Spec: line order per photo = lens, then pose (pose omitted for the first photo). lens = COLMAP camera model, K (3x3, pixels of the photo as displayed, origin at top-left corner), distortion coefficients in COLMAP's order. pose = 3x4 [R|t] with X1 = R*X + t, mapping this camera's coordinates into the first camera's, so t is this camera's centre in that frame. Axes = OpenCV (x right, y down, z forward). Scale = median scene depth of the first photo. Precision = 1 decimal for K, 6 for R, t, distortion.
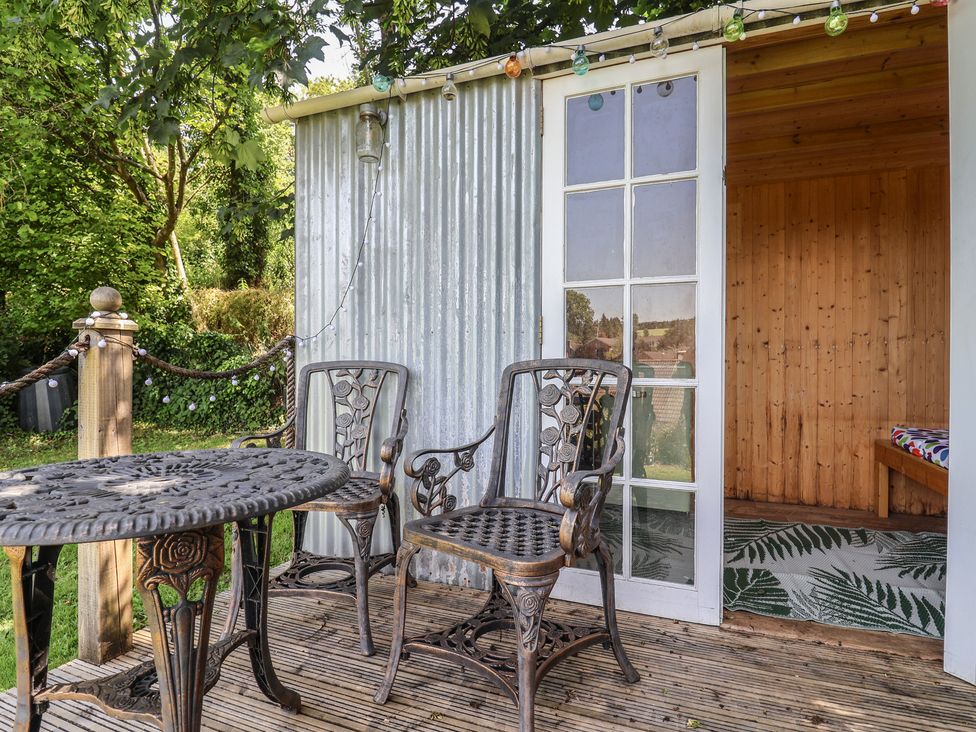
lens RADIAL K [[502.6, 0, 488.0], [0, 502.6, 366.0], [0, 0, 1]] dist [-0.016249, -0.000066]
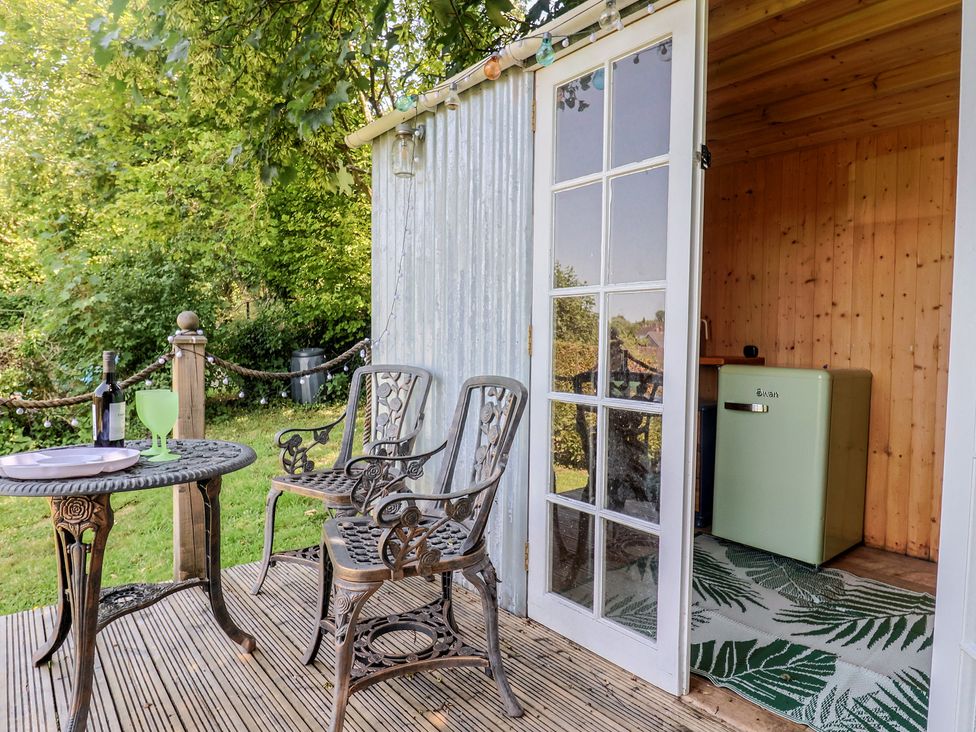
lens RADIAL K [[554.2, 0, 488.0], [0, 554.2, 366.0], [0, 0, 1]] dist [-0.000555, -0.013392]
pose [[0.889852, 0.028328, -0.455368, 0.533611], [-0.012890, 0.999233, 0.036971, -0.063706], [0.456066, -0.027029, 0.889535, 0.030256]]
